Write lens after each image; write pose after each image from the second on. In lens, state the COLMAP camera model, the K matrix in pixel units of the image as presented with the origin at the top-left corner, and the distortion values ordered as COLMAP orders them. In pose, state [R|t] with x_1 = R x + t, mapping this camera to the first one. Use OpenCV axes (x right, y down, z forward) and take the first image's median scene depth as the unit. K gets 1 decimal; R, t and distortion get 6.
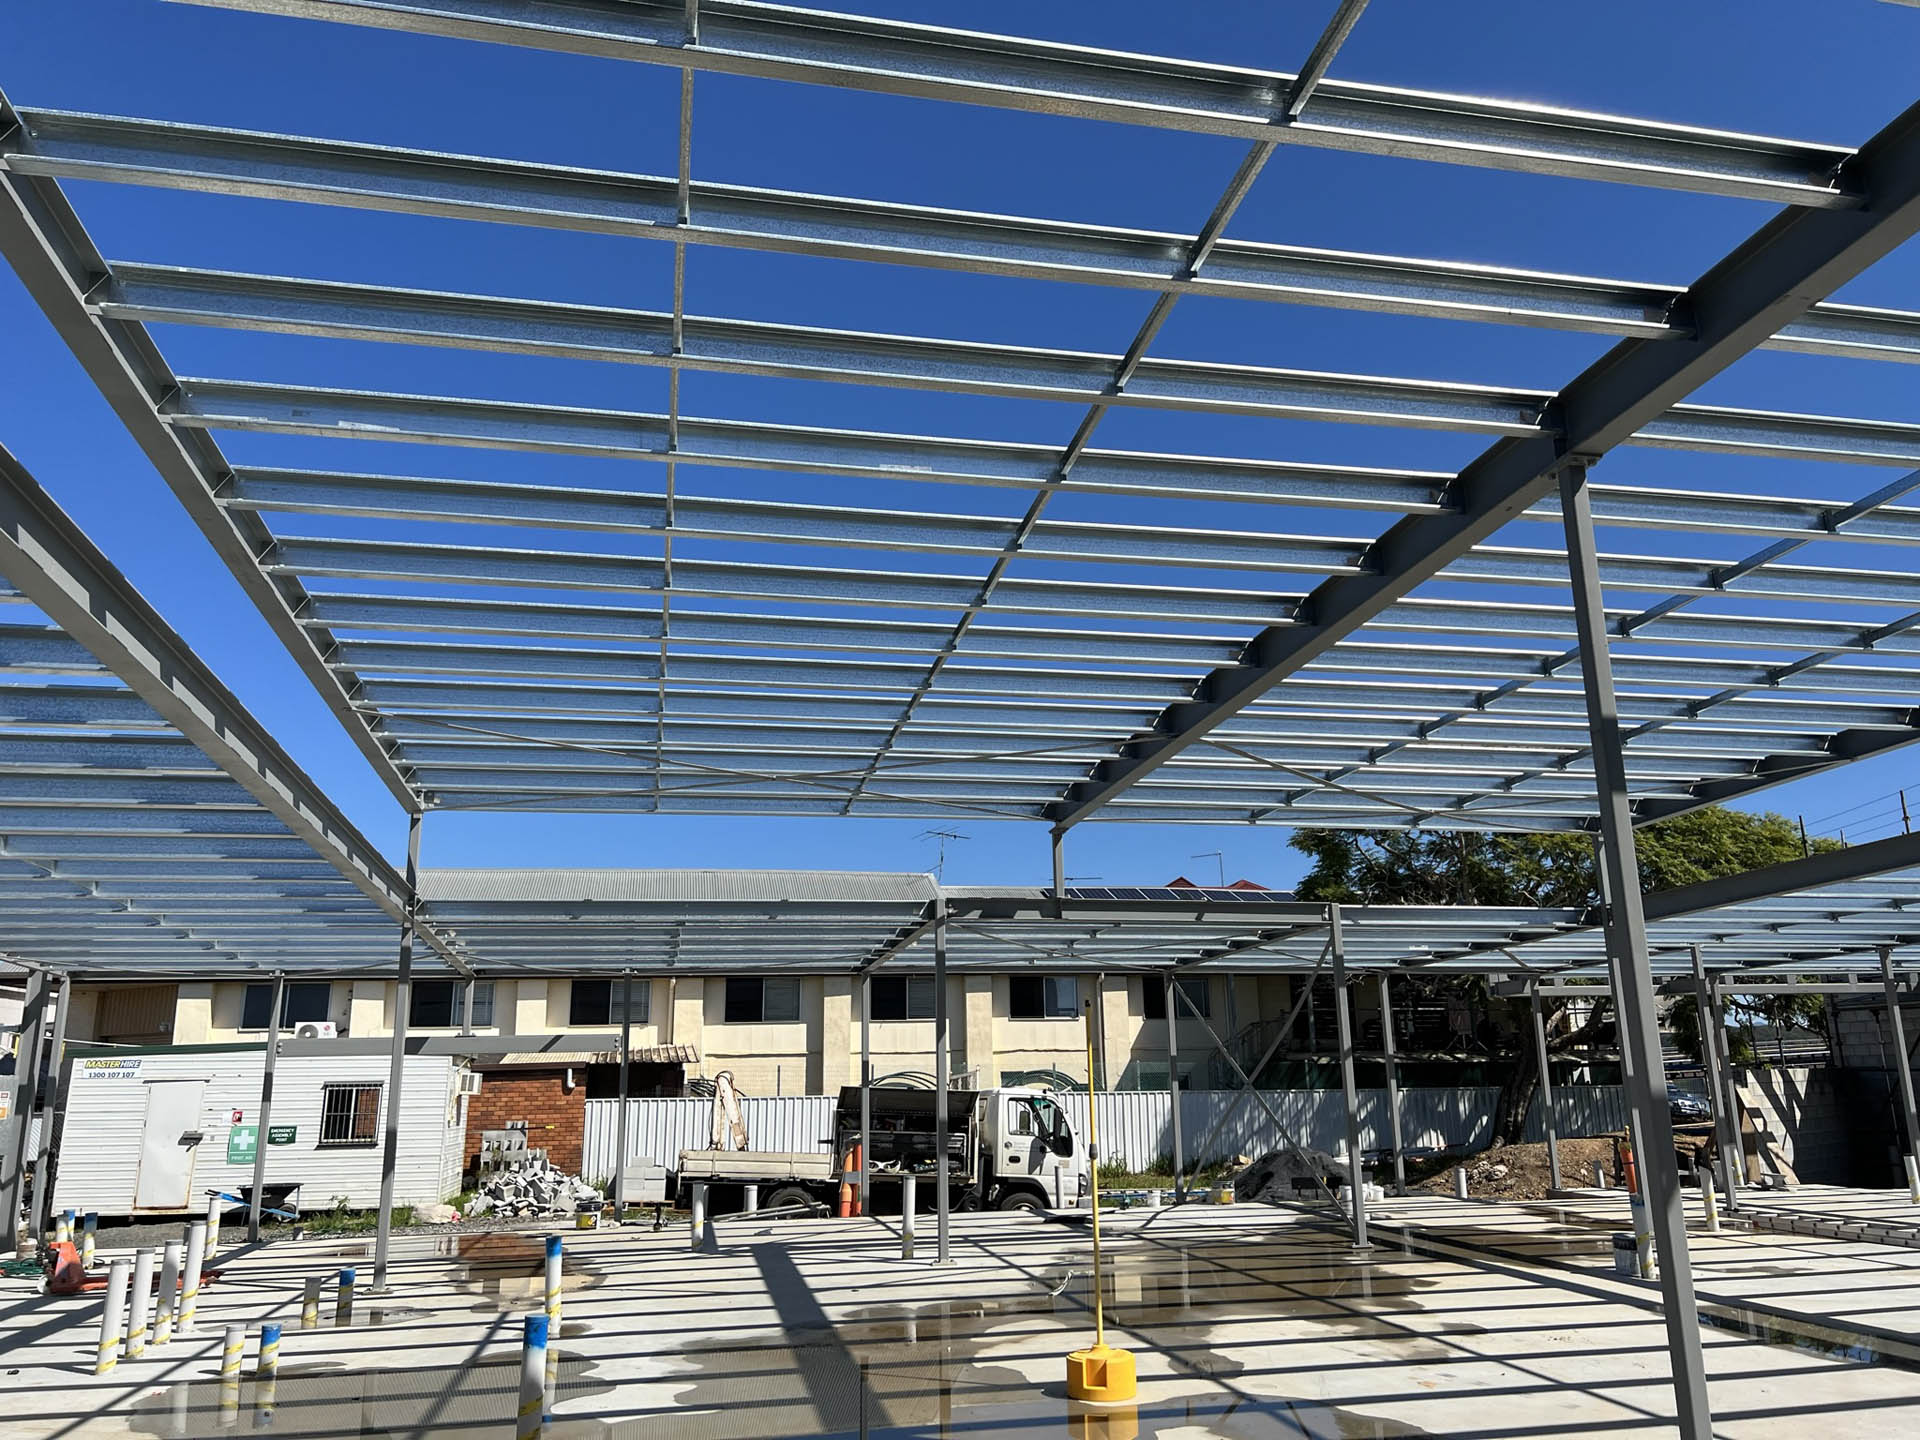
lens RADIAL K [[1444.8, 0, 958.9], [0, 1444.8, 722.2], [0, 0, 1]] dist [0.076414, -0.094065]
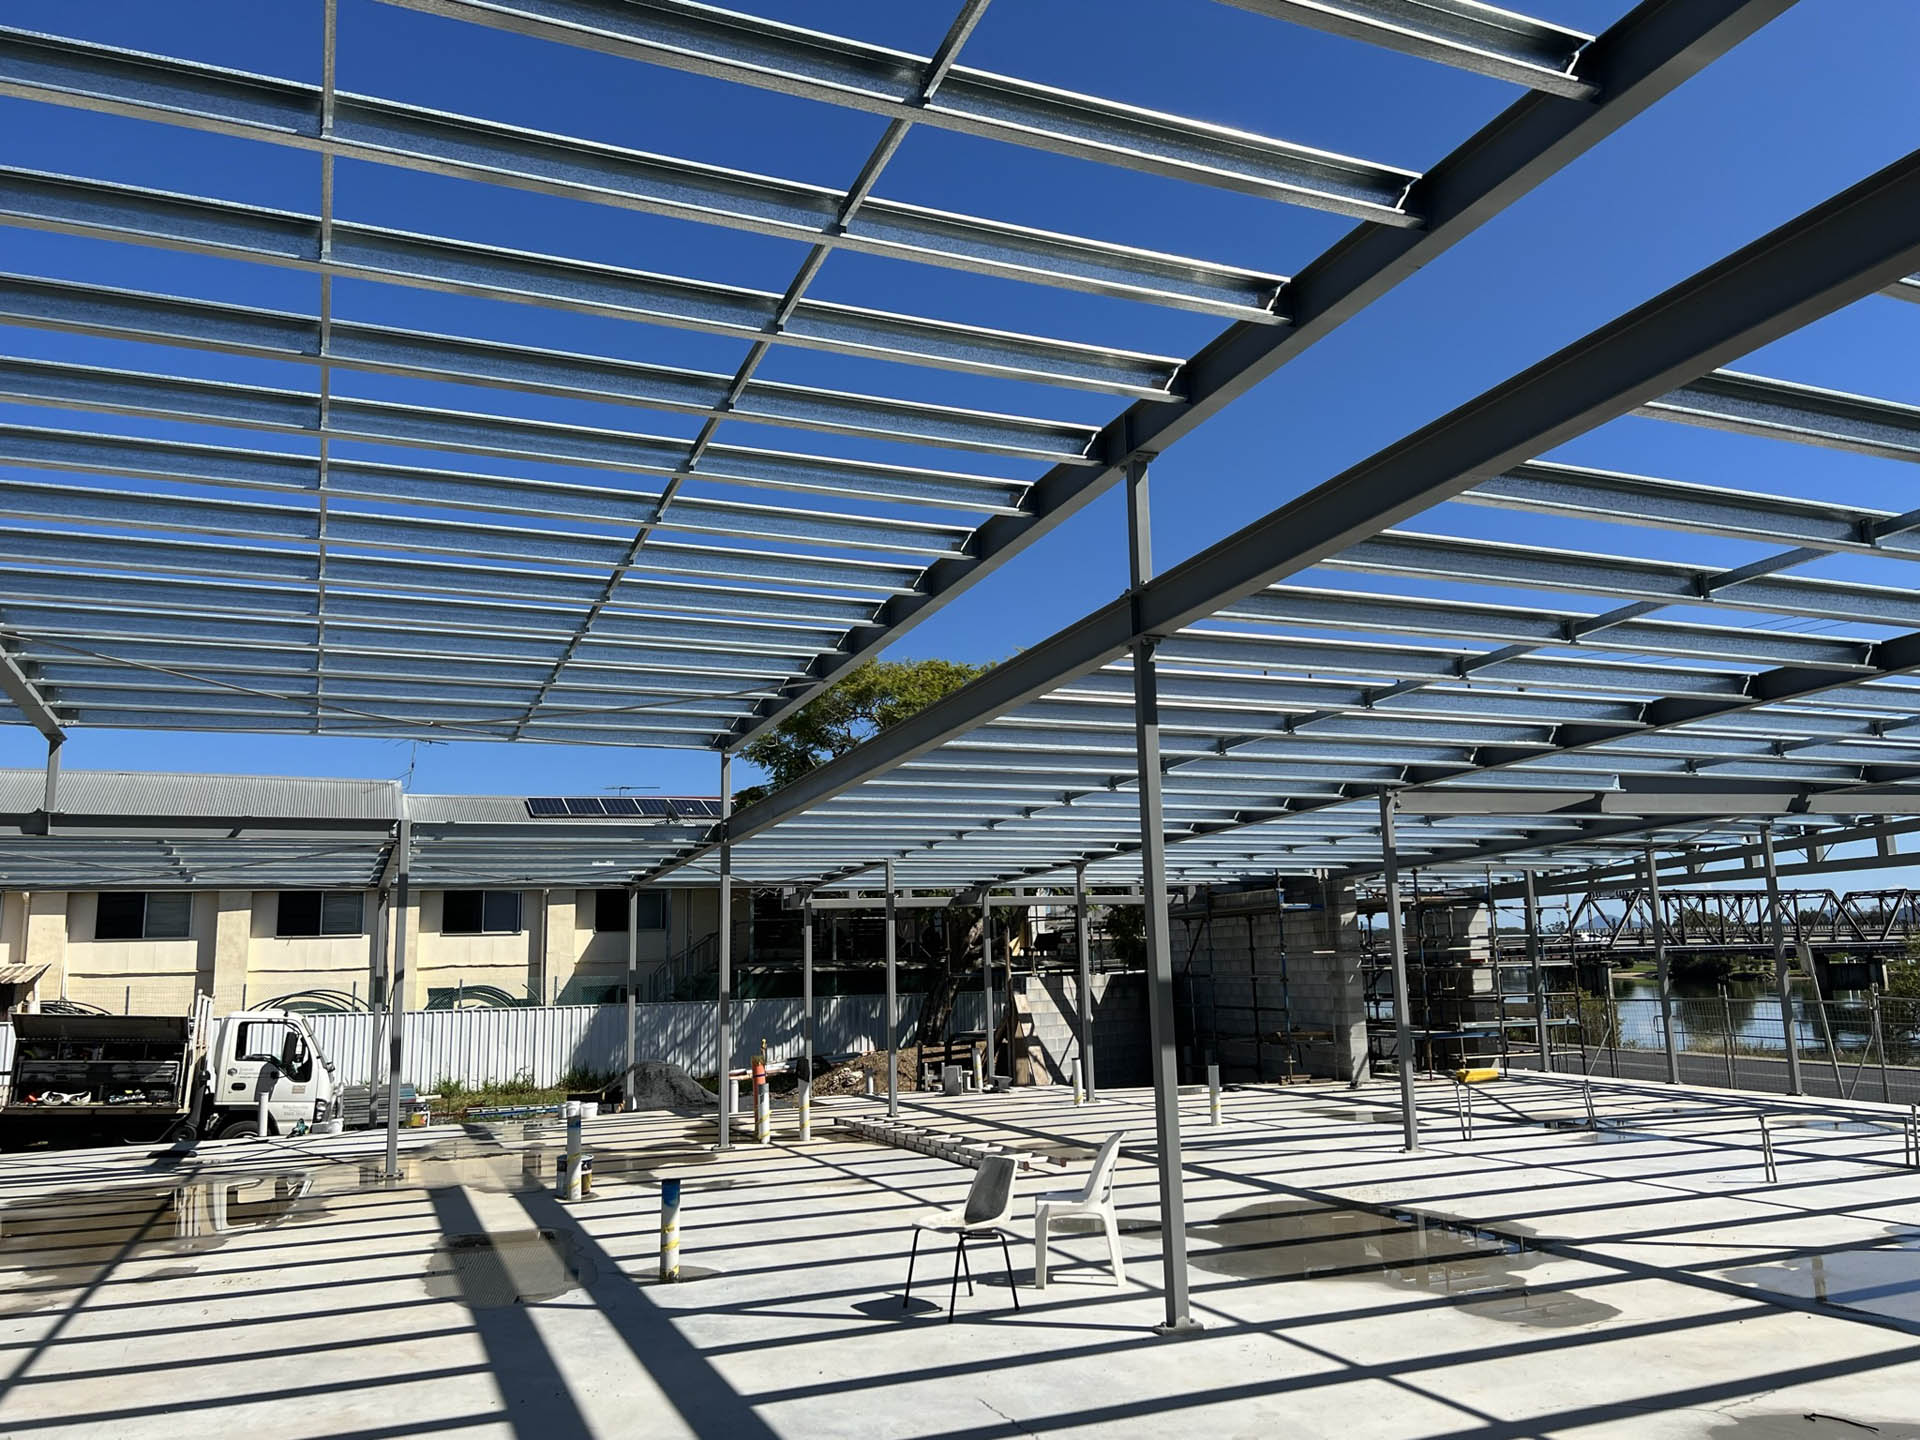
lens RADIAL K [[1466.6, 0, 956.9], [0, 1466.6, 725.9], [0, 0, 1]] dist [0.047749, -0.038056]
pose [[0.980947, 0.022762, 0.192936, 0.300975], [-0.035576, 0.997366, 0.063209, -0.006373], [-0.190989, -0.068868, 0.979173, -0.002575]]
